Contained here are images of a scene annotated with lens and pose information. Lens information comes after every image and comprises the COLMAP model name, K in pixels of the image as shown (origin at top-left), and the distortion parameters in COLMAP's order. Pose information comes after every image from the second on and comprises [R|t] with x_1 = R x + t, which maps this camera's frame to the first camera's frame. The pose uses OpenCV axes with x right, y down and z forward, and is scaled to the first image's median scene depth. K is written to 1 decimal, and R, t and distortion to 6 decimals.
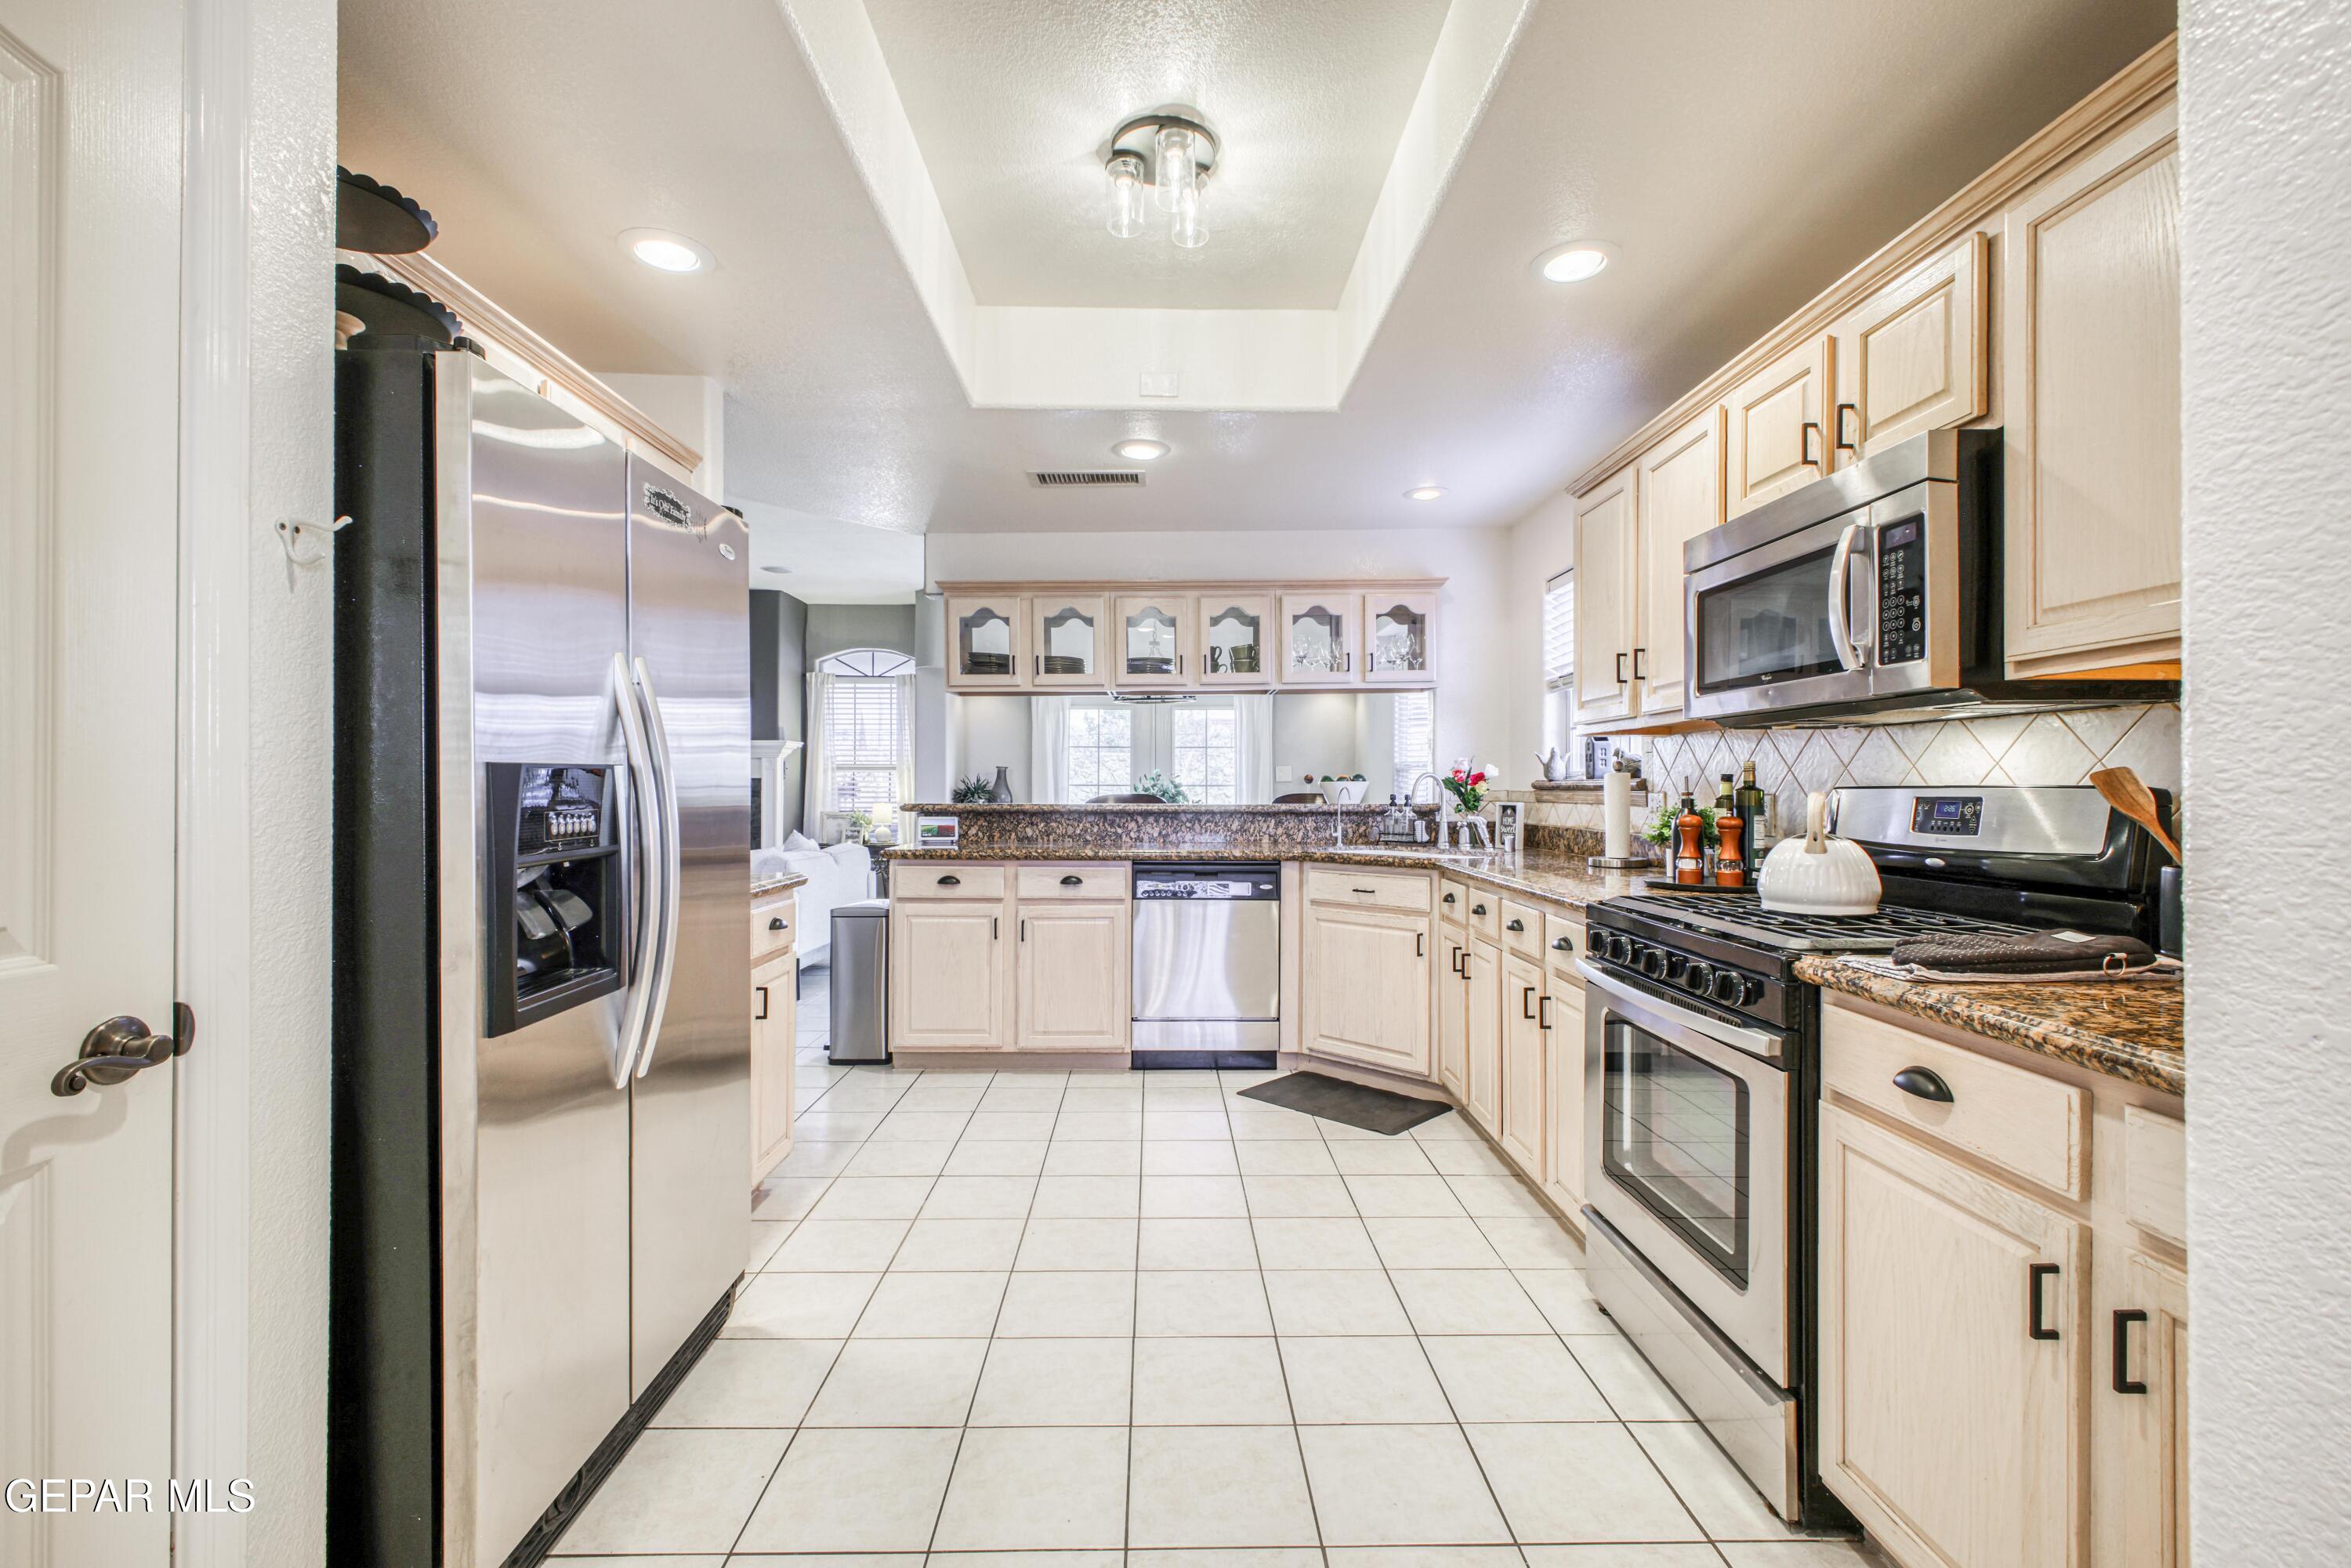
lens RADIAL K [[1030.9, 0, 1167.1], [0, 1030.9, 795.1], [0, 0, 1]] dist [0.000591, -0.000050]
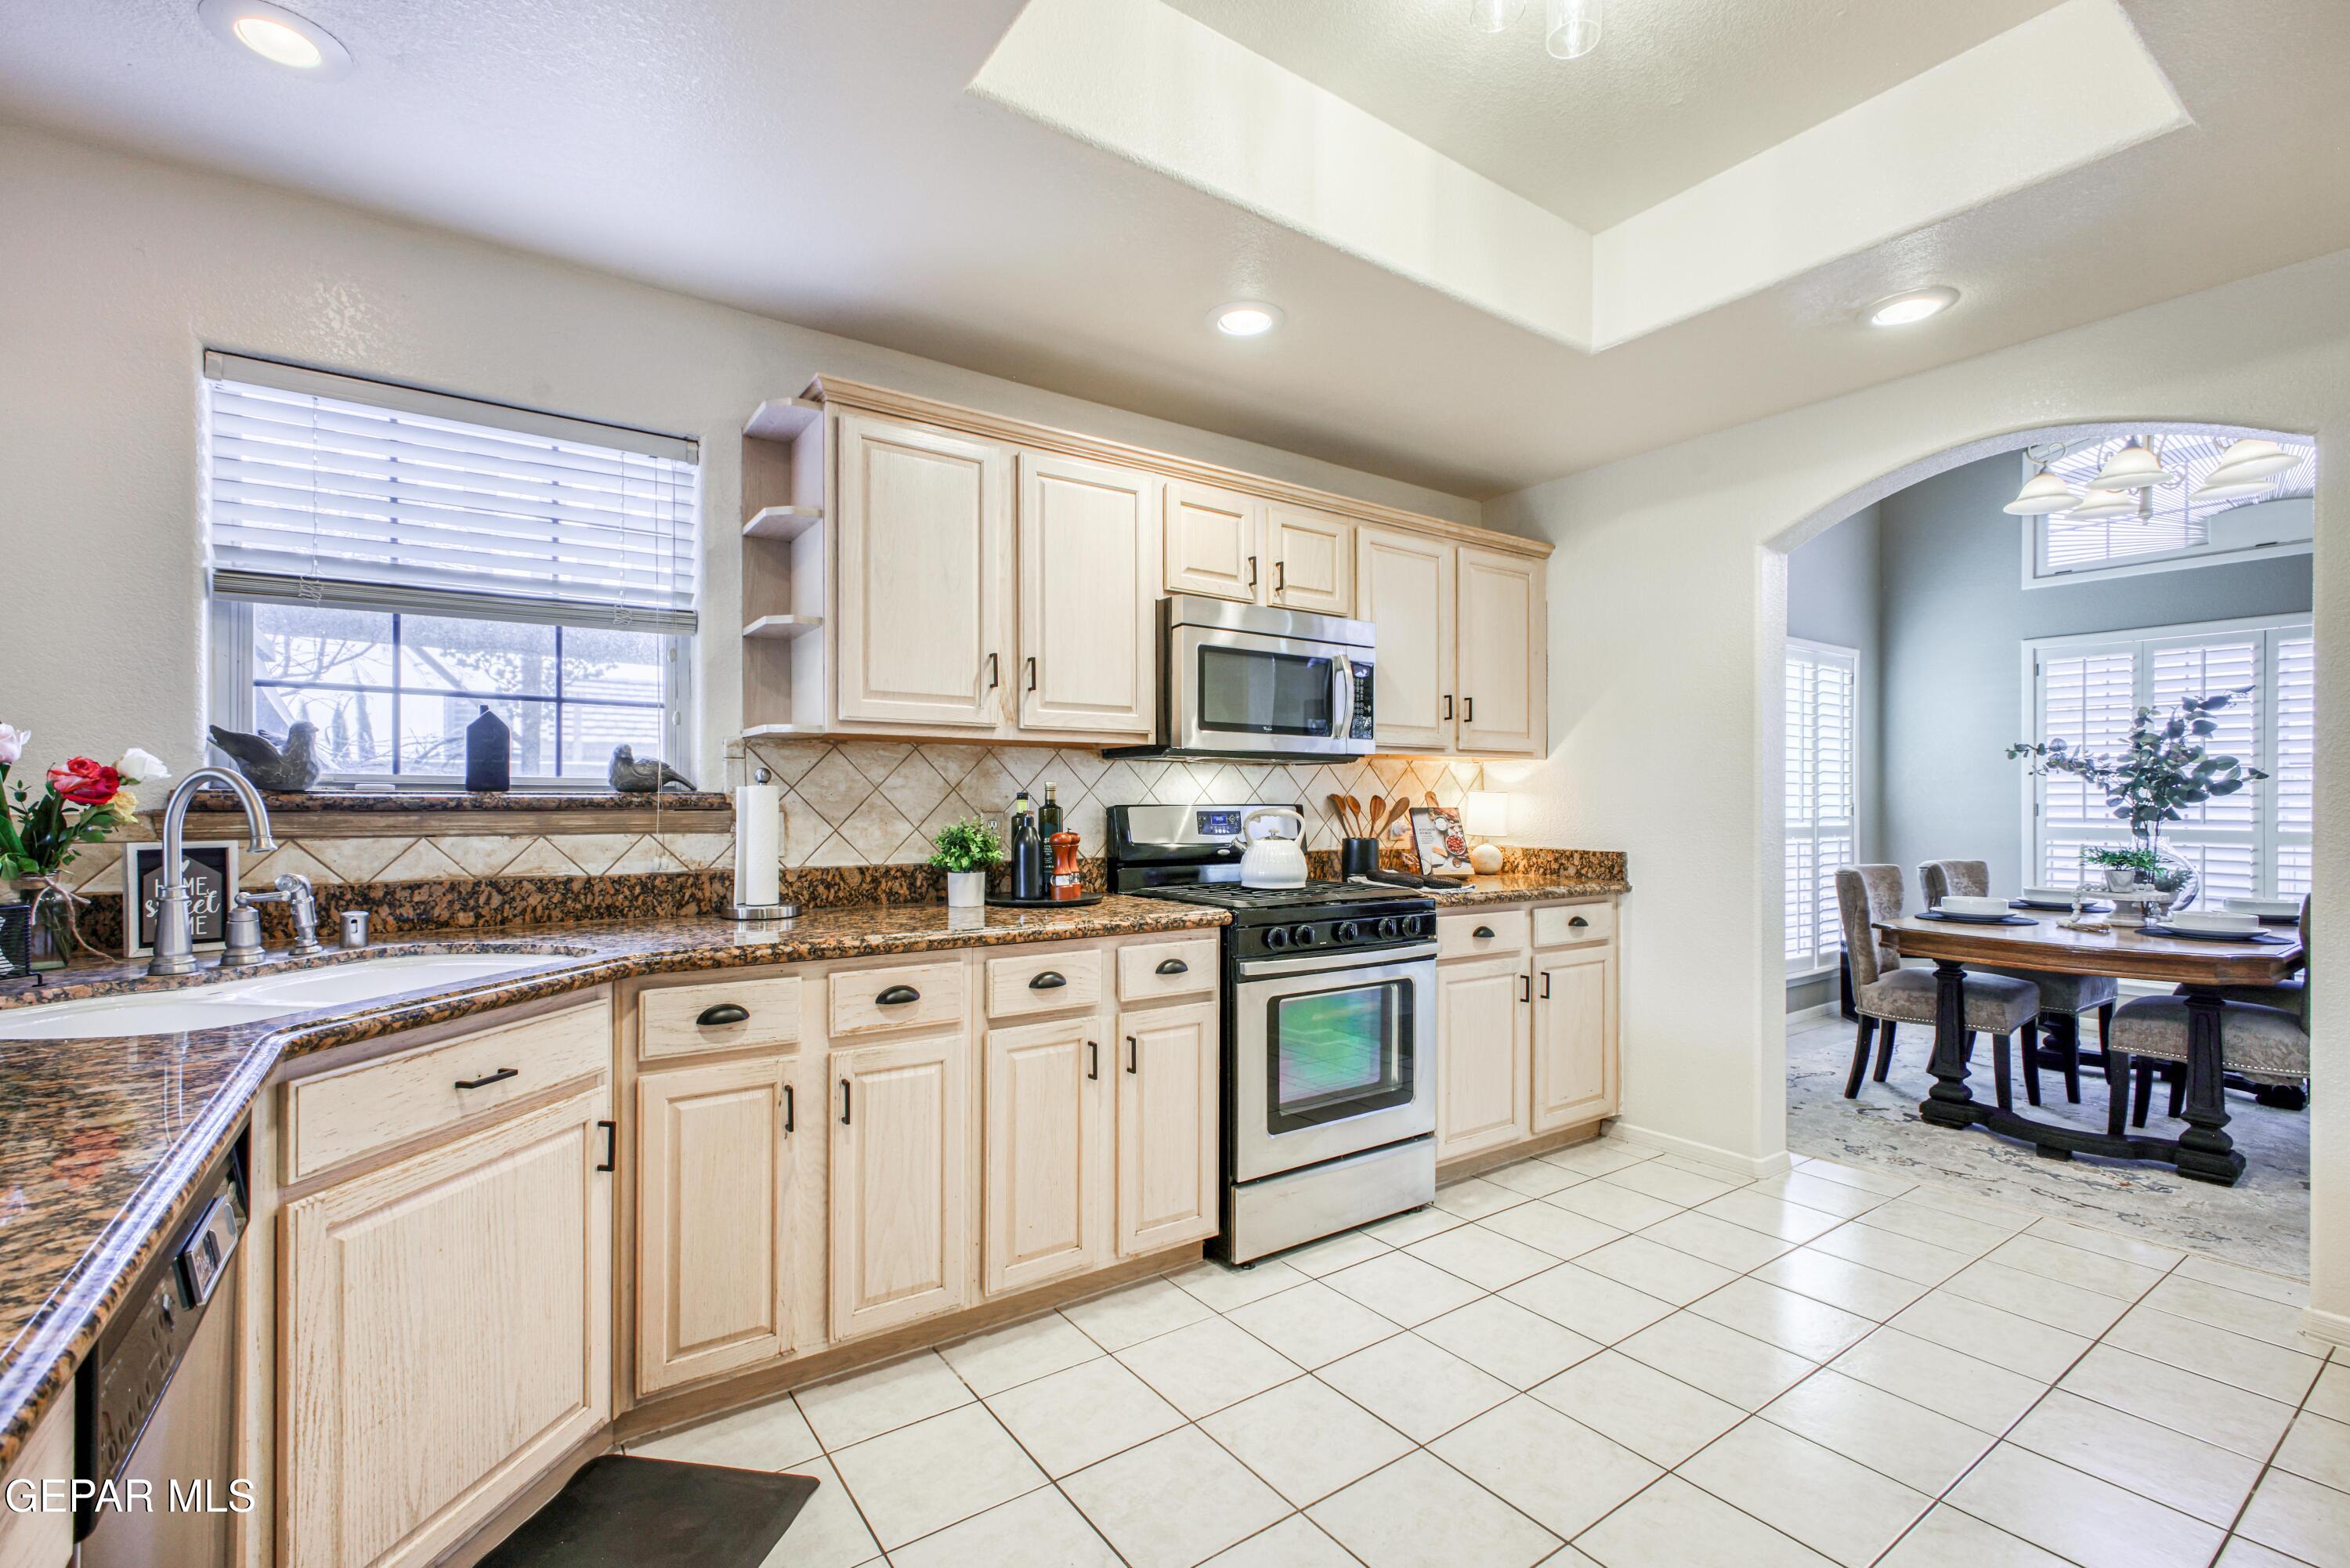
lens RADIAL K [[1039.2, 0, 1167.5], [0, 1039.2, 802.9], [0, 0, 1]] dist [0.000154, 0.000416]
pose [[-0.566948, -0.005582, 0.823735, -0.273052], [0.001781, 0.999966, 0.008002, -0.012692], [-0.823751, 0.006004, -0.566919, 1.011221]]
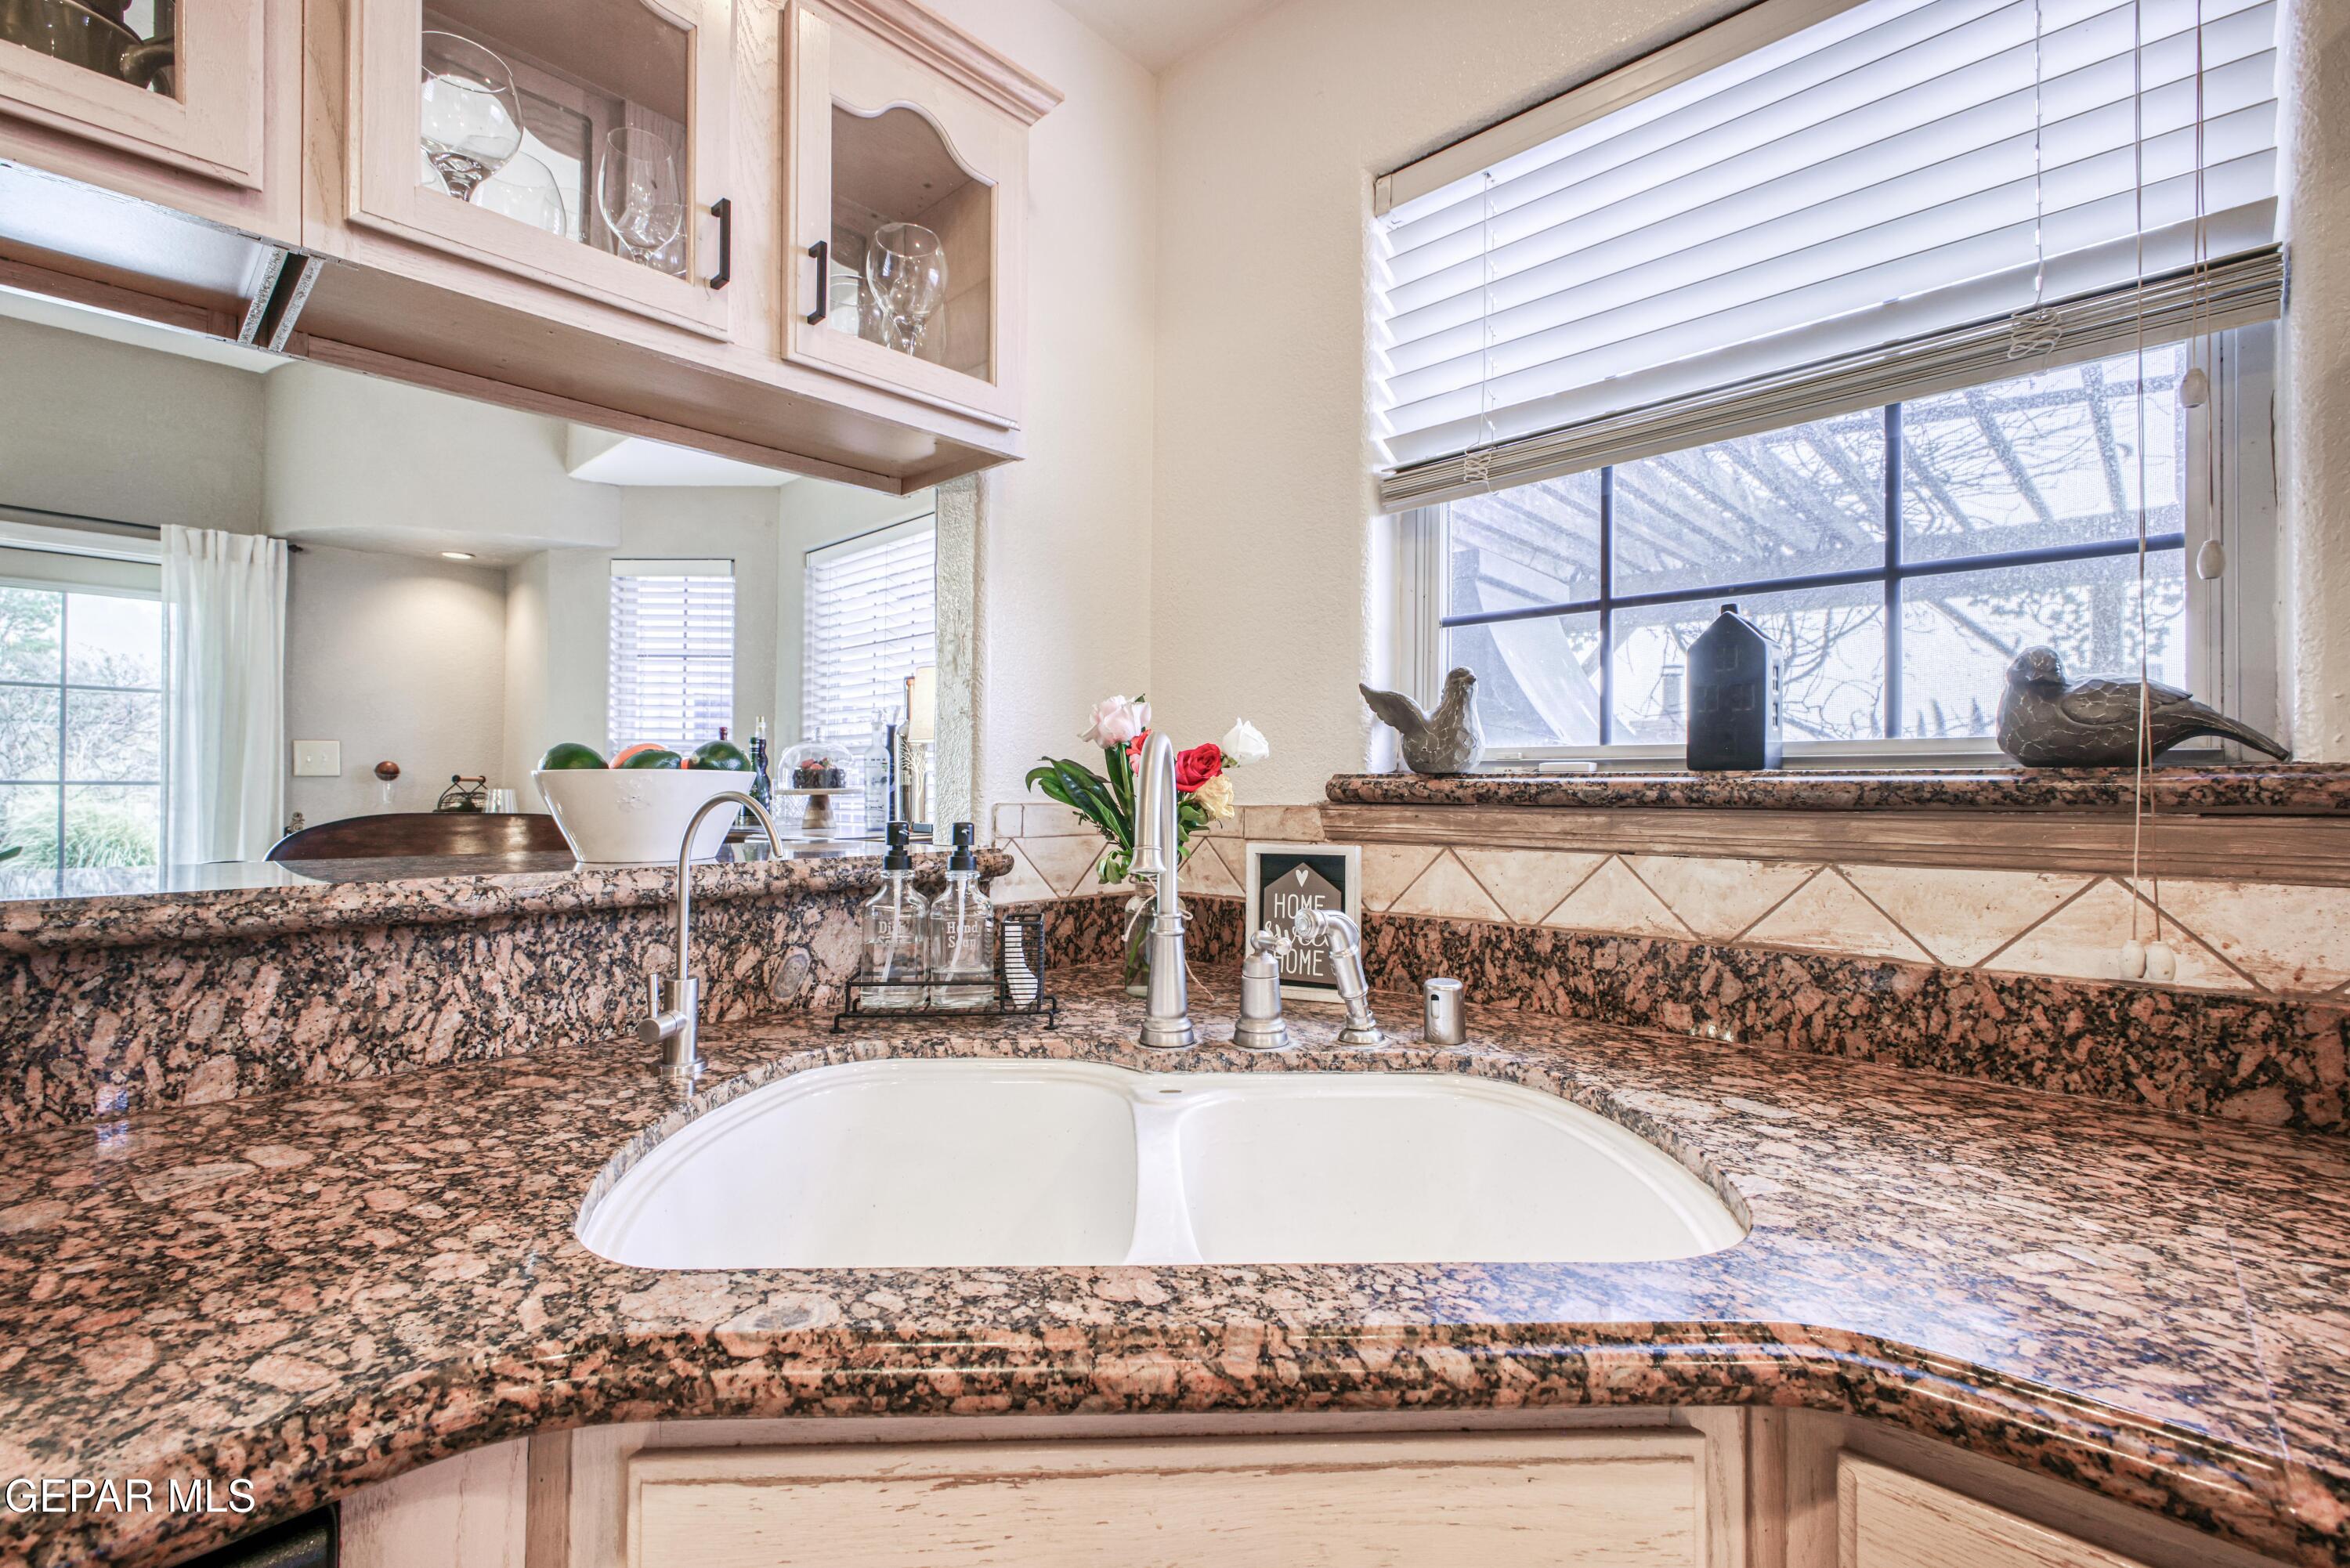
lens RADIAL K [[1013.6, 0, 1187.2], [0, 1013.6, 777.1], [0, 0, 1]] dist [0.006364, -0.000065]
pose [[0.678038, 0.011513, 0.734936, 0.096624], [0.001365, 0.999856, -0.016922, -0.008738], [-0.735025, 0.012477, 0.677925, 0.913278]]
